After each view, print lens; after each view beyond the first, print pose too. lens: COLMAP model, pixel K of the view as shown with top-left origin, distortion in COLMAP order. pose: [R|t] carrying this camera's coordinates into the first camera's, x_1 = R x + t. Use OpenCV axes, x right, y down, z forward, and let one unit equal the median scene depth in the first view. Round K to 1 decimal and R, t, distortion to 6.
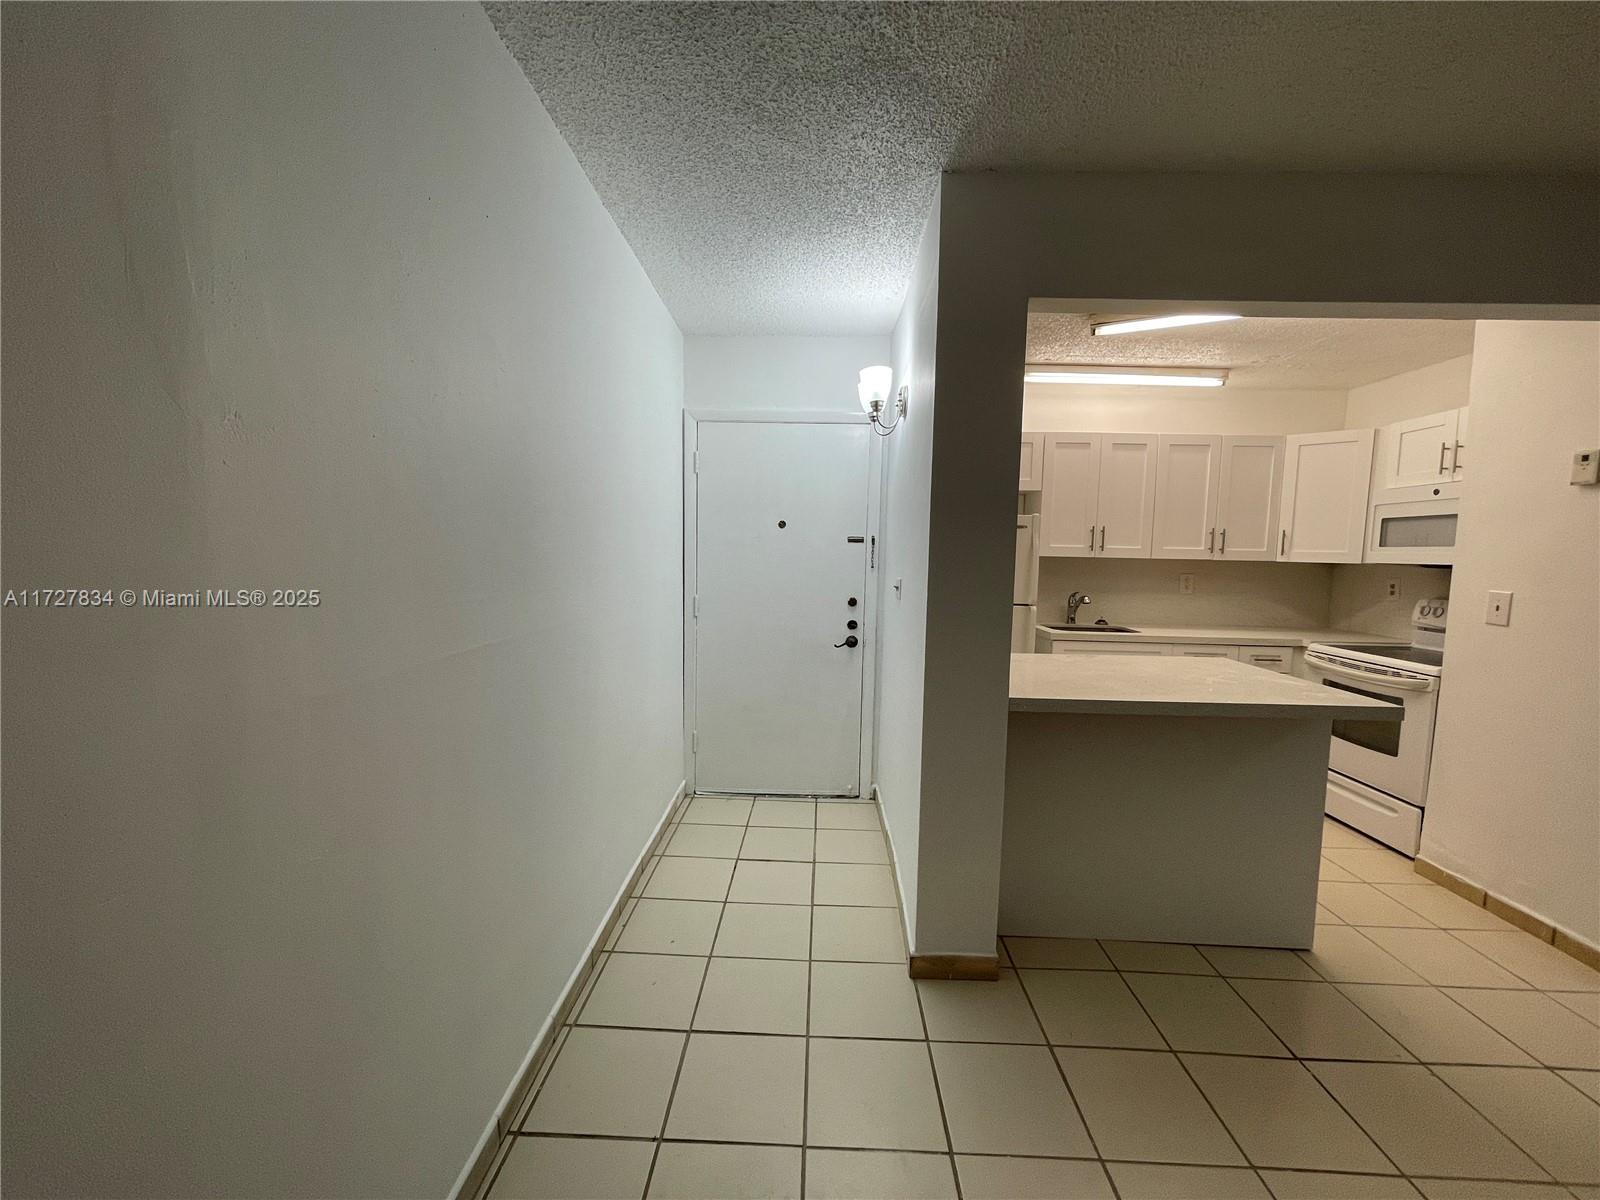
lens RADIAL K [[648.0, 0, 801.2], [0, 648.0, 603.3], [0, 0, 1]] dist [0.003364, -0.000328]
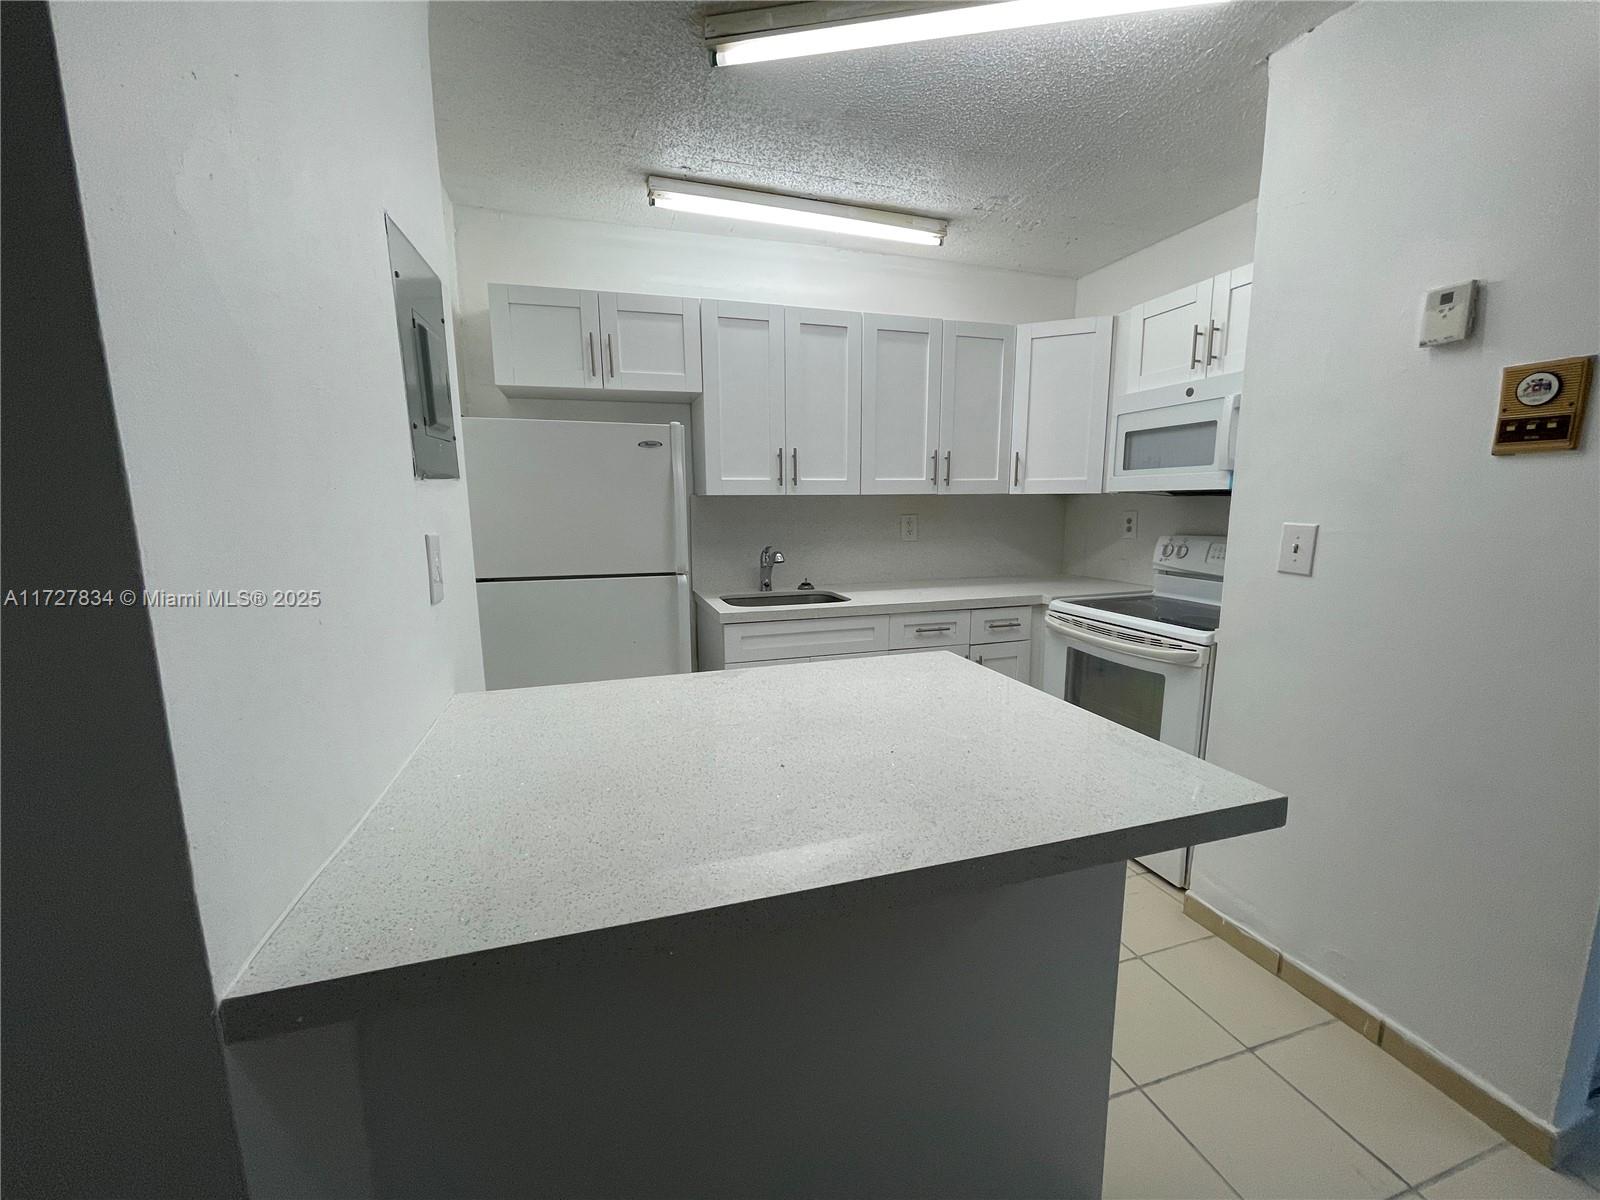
lens RADIAL K [[648.0, 0, 791.0], [0, 648.0, 605.8], [0, 0, 1]] dist [0.003364, -0.000328]
pose [[0.947518, -0.078729, 0.309858, 0.265813], [0.054568, 0.994808, 0.085899, -0.014653], [-0.315012, -0.064482, 0.946895, 0.385212]]
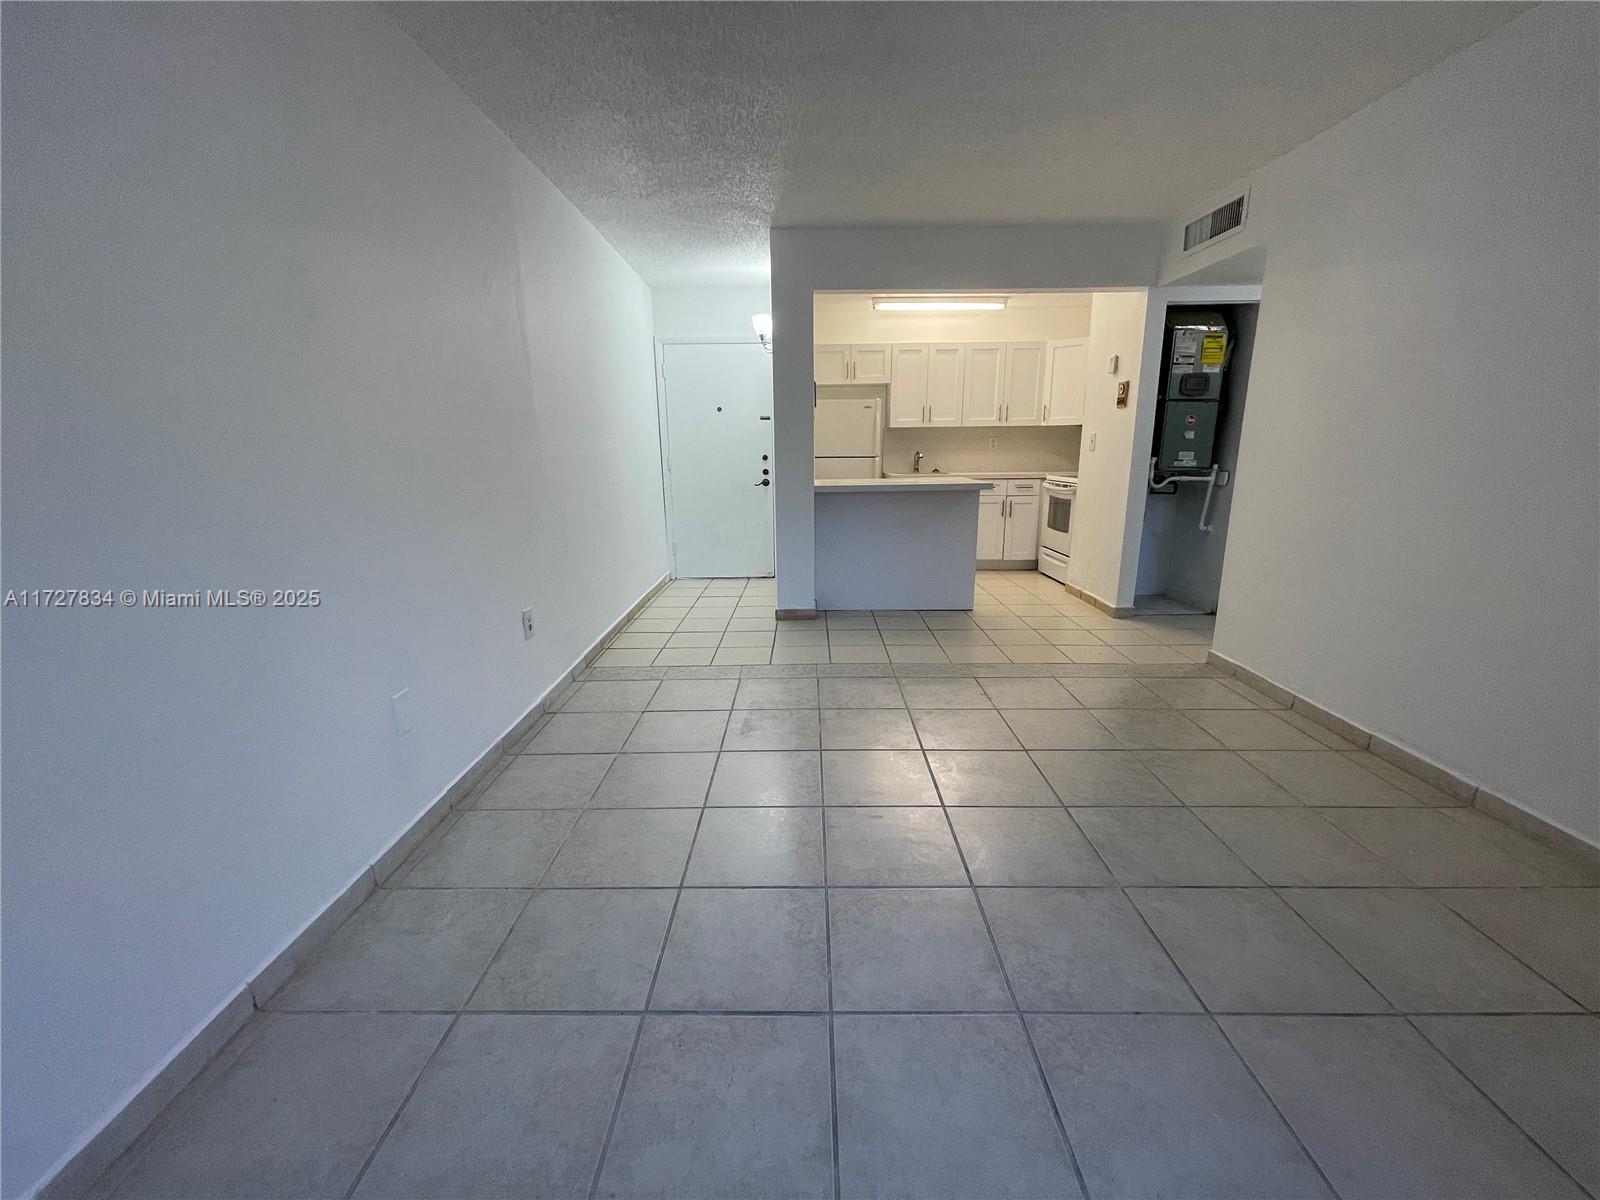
lens RADIAL K [[648.0, 0, 802.3], [0, 648.0, 606.7], [0, 0, 1]] dist [0.003364, -0.000328]
pose [[0.999194, -0.036358, 0.017038, 0.129567], [0.033278, 0.987312, 0.155264, 0.116690], [-0.022467, -0.154572, 0.987726, -0.668431]]
